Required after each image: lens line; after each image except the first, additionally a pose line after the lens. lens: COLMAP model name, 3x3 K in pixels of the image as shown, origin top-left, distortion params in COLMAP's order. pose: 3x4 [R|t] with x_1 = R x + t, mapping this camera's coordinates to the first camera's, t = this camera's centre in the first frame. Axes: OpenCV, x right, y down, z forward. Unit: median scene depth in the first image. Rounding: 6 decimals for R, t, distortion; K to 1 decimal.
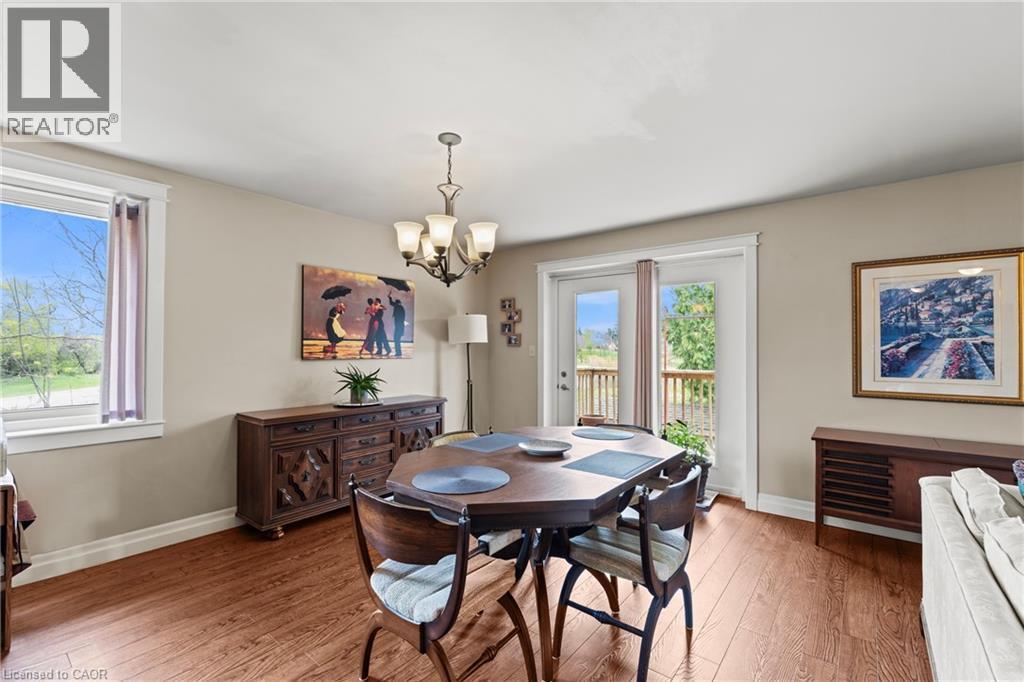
lens RADIAL K [[445.4, 0, 512.0], [0, 445.4, 341.0], [0, 0, 1]] dist [-0.001733, -0.000852]
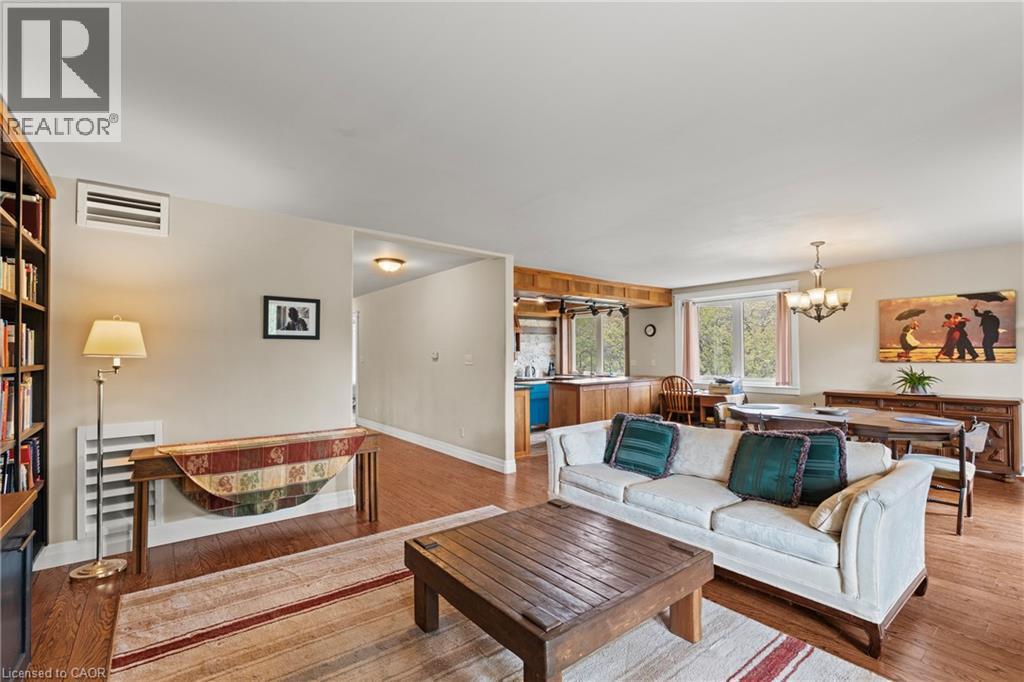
lens RADIAL K [[445.4, 0, 512.0], [0, 445.4, 341.0], [0, 0, 1]] dist [-0.001733, -0.000852]
pose [[-0.215666, -0.034125, -0.975871, 1.188472], [0.020608, 0.999007, -0.039489, 0.004016], [0.976250, -0.028627, -0.214748, 0.071986]]
